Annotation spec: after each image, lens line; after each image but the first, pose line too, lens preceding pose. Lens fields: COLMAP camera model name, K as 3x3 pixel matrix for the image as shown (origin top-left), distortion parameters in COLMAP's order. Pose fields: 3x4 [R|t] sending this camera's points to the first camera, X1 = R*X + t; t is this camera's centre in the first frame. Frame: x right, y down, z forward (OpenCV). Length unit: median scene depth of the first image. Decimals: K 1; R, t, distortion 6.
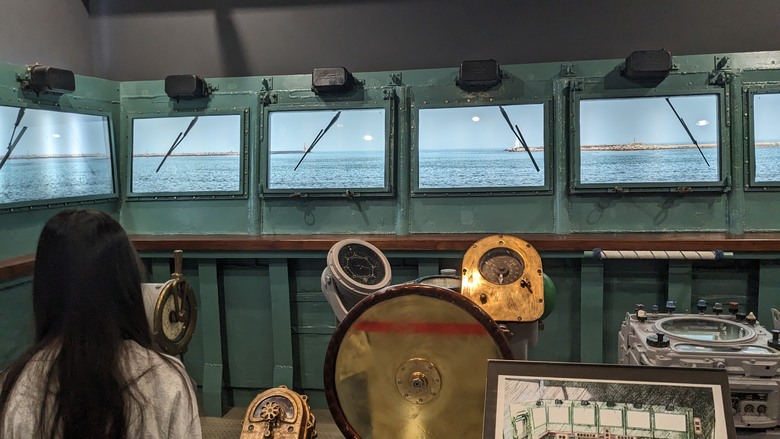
lens RADIAL K [[618.6, 0, 390.9], [0, 618.6, 216.8], [0, 0, 1]] dist [0.036796, -0.058932]
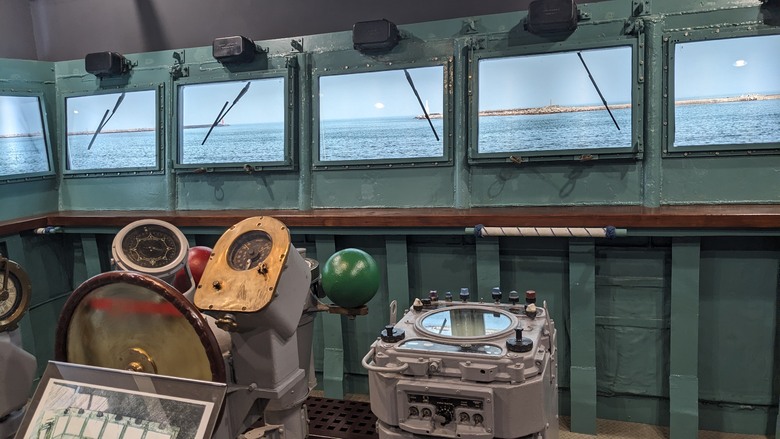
lens RADIAL K [[618.6, 0, 394.1], [0, 618.6, 223.5], [0, 0, 1]] dist [0.036796, -0.058932]
pose [[0.985903, -0.003281, -0.167288, 0.328873], [0.014217, 0.997835, 0.064218, -0.010241], [0.166715, -0.065691, 0.983814, 0.076105]]
